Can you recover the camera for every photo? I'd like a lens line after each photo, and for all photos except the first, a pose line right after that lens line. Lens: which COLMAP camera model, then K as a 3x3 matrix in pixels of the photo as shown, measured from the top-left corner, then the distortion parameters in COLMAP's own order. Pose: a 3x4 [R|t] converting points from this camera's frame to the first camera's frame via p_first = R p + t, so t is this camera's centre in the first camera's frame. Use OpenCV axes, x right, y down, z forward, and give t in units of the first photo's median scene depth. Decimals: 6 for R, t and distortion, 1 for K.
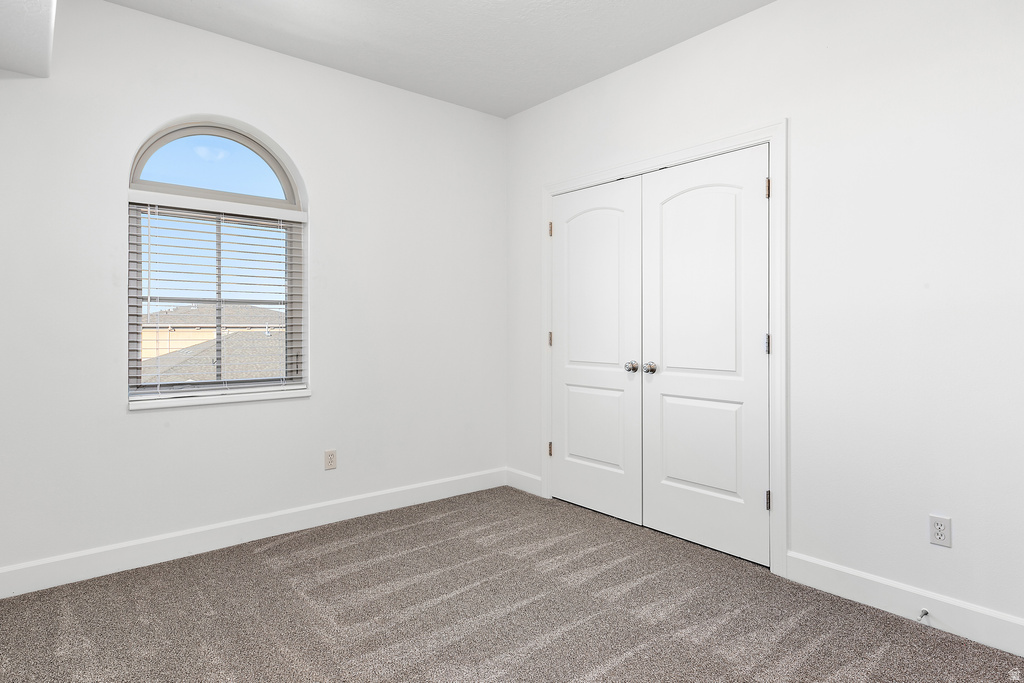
lens RADIAL K [[584.5, 0, 515.5], [0, 584.5, 325.2], [0, 0, 1]] dist [0.007194, -0.001752]
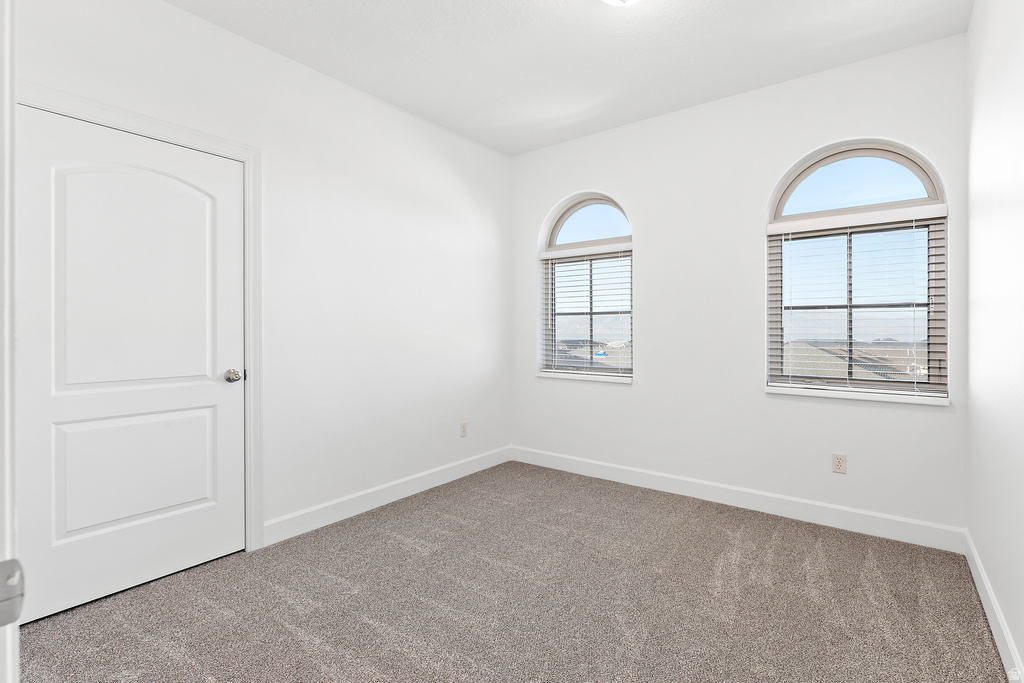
lens RADIAL K [[474.8, 0, 519.8], [0, 474.8, 333.7], [0, 0, 1]] dist [-0.001613, -0.000528]
pose [[0.244357, 0.004517, -0.969675, 0.253546], [0.005865, 0.999964, 0.006136, 0.001165], [0.969668, -0.007187, 0.244322, 0.208826]]
